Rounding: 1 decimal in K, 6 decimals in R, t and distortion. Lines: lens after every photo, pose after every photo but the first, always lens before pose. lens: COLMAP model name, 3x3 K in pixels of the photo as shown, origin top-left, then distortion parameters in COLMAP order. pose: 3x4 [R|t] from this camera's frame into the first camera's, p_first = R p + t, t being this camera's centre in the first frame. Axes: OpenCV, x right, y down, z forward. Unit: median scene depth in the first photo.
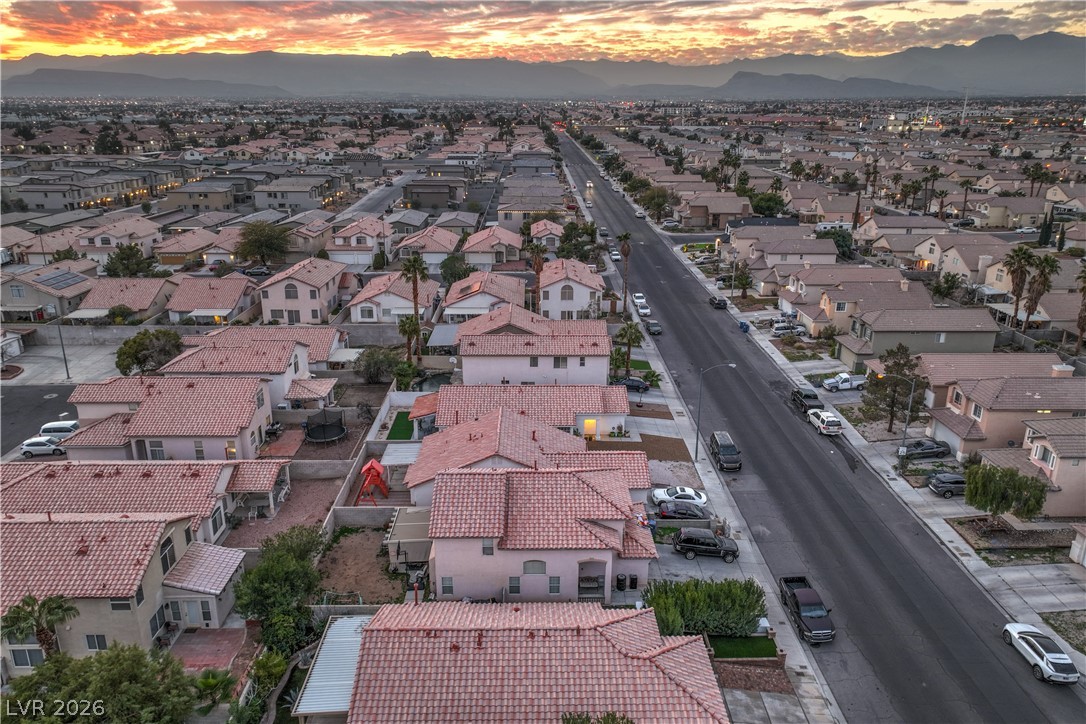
lens RADIAL K [[768.4, 0, 543.0], [0, 768.4, 362.0], [0, 0, 1]] dist [0.006543, 0.000811]
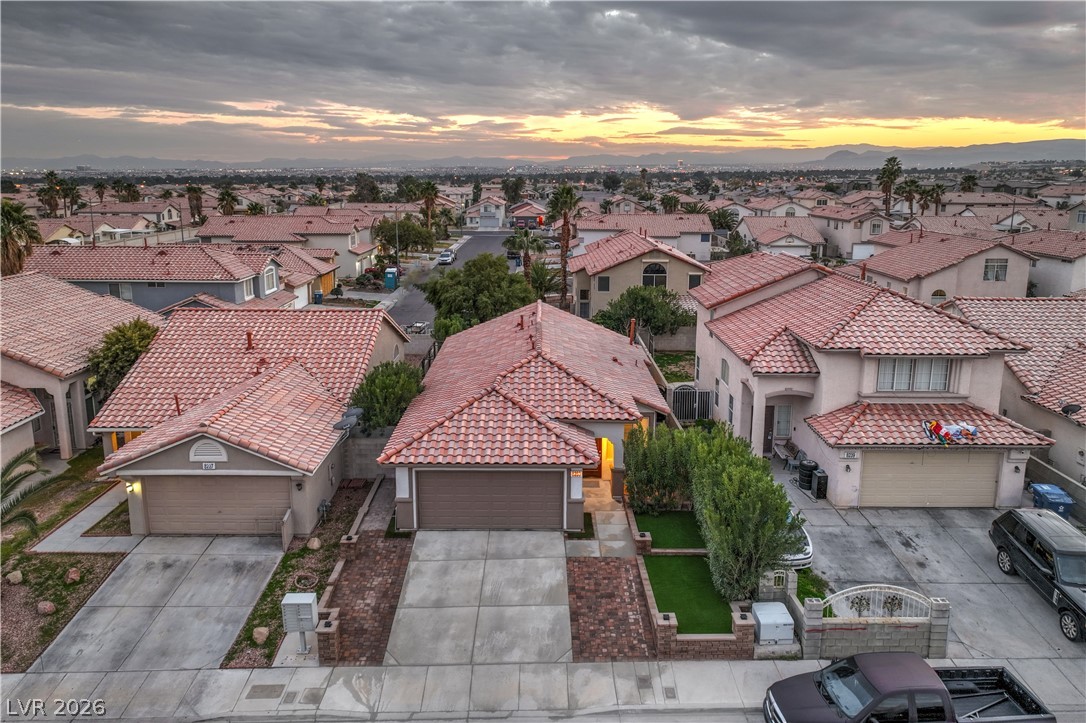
lens RADIAL K [[762.4, 0, 546.1], [0, 762.4, 321.8], [0, 0, 1]] dist [0.004703, 0.004323]
pose [[-0.013038, 0.186380, -0.982391, 0.409334], [-0.315236, 0.931607, 0.180929, 0.096915], [0.948924, 0.312044, 0.046607, 0.506667]]
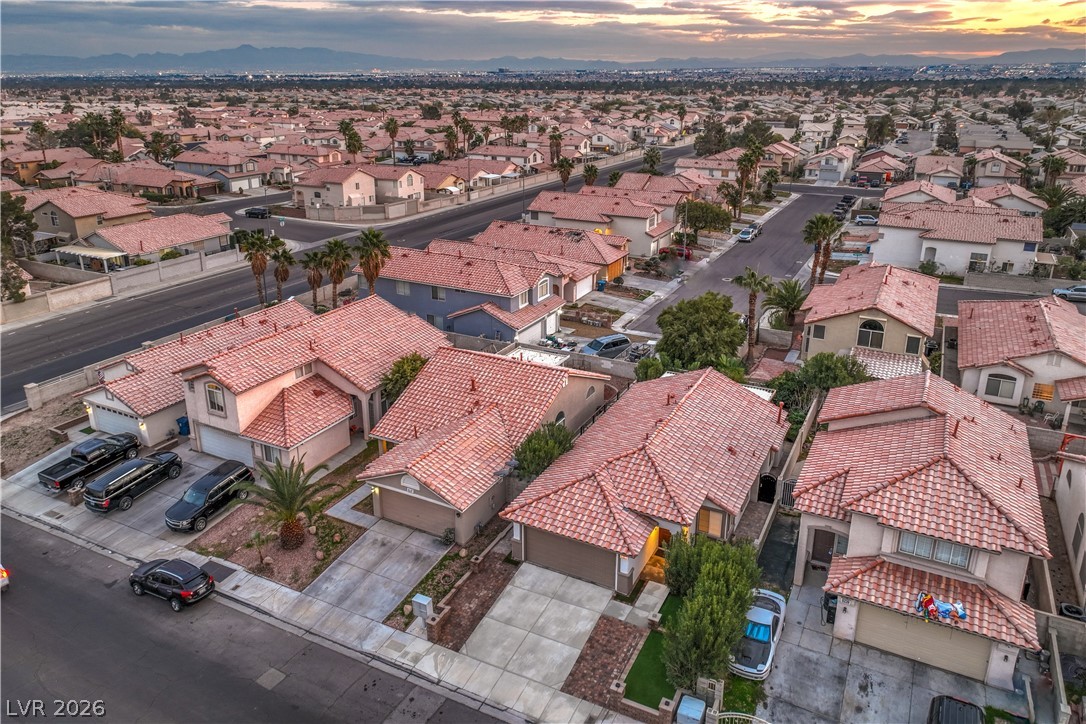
lens RADIAL K [[762.4, 0, 546.1], [0, 762.4, 322.3], [0, 0, 1]] dist [0.004703, 0.004323]
pose [[-0.475679, 0.267488, -0.837962, 0.465884], [-0.278120, 0.858034, 0.431773, -0.086149], [0.834493, 0.438439, -0.333755, 0.603160]]
